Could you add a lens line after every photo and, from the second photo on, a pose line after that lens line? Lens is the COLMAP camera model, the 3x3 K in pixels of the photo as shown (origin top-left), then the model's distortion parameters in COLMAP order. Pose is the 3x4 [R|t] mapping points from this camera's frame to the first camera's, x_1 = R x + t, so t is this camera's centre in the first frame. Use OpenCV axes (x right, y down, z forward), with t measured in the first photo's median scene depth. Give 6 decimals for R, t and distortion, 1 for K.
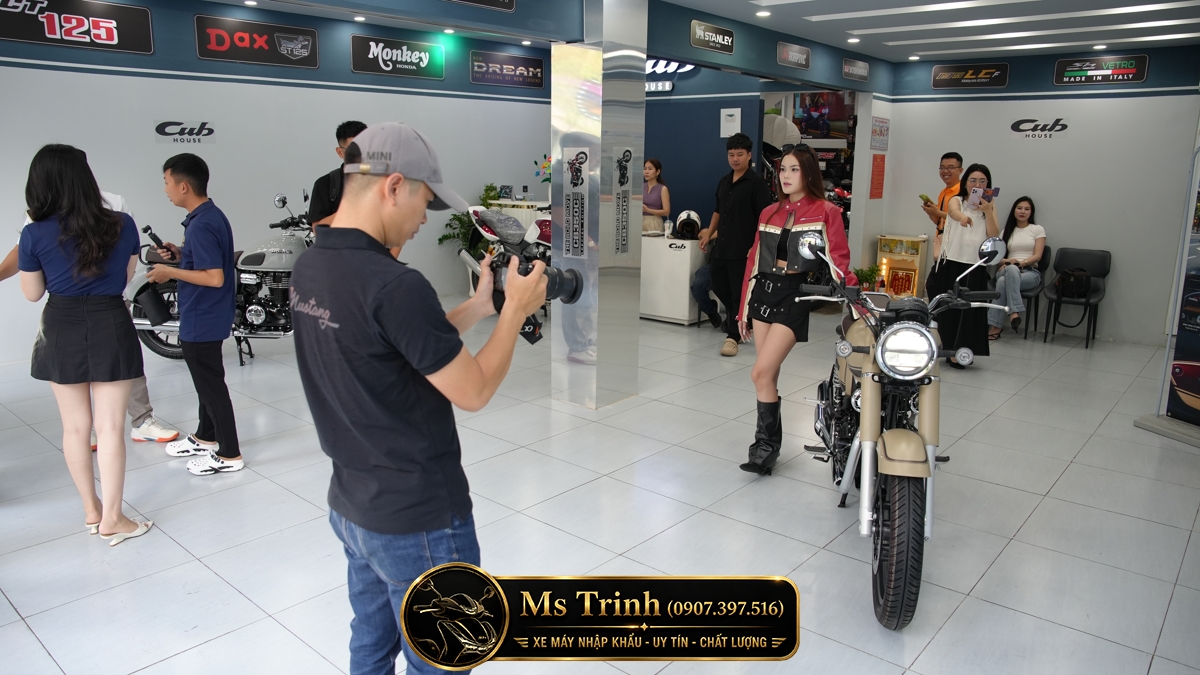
lens RADIAL K [[822.5, 0, 600.0], [0, 822.5, 337.5], [0, 0, 1]] dist [-0.117713, 0.091516]
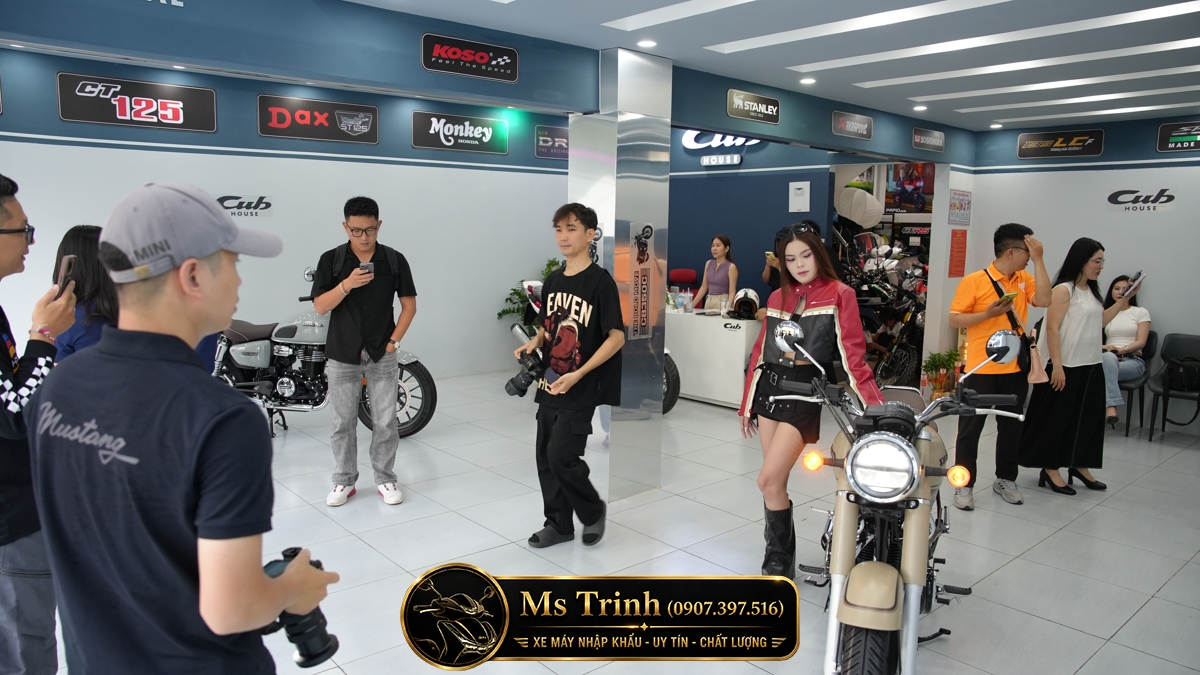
lens RADIAL K [[822.5, 0, 600.0], [0, 822.5, 337.5], [0, 0, 1]] dist [-0.117713, 0.091516]
pose [[0.989902, 0.019757, -0.140371, 0.080821], [-0.031952, 0.995855, -0.085159, -0.014043], [0.138107, 0.088784, 0.986430, 0.053568]]
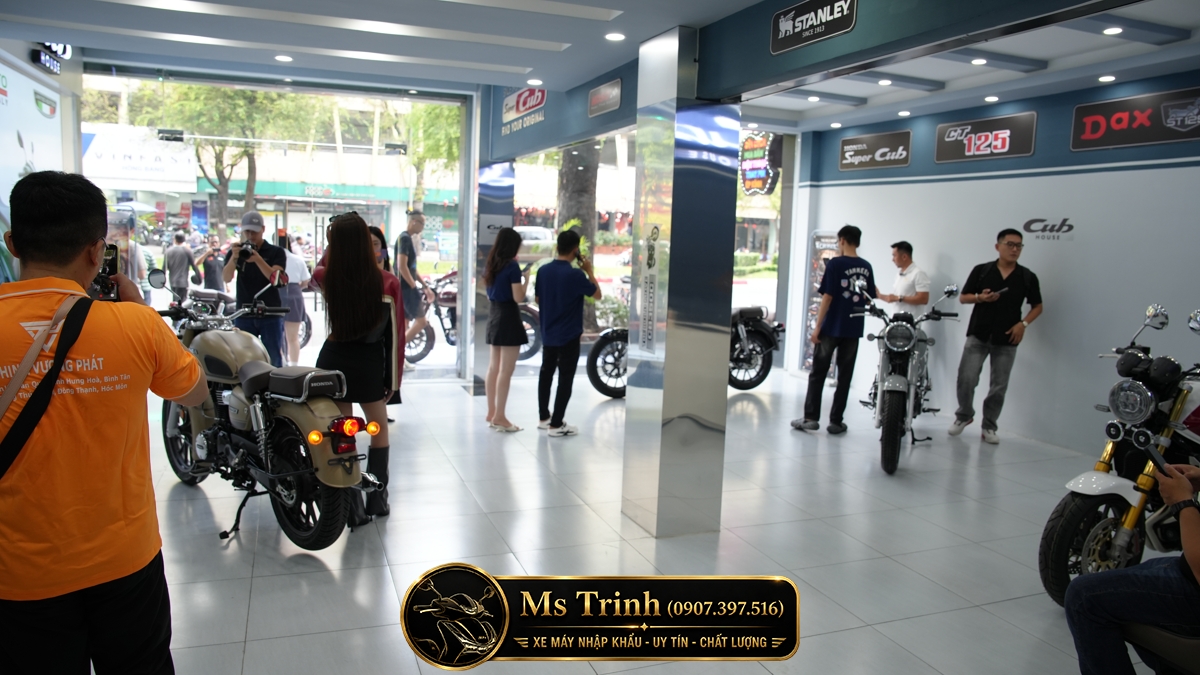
lens RADIAL K [[822.5, 0, 600.0], [0, 822.5, 337.5], [0, 0, 1]] dist [-0.117713, 0.091516]
pose [[-0.479401, 0.076770, -0.874232, 0.567939], [-0.228611, 0.950849, 0.208860, -0.200841], [0.847297, 0.299987, -0.438287, 0.958538]]
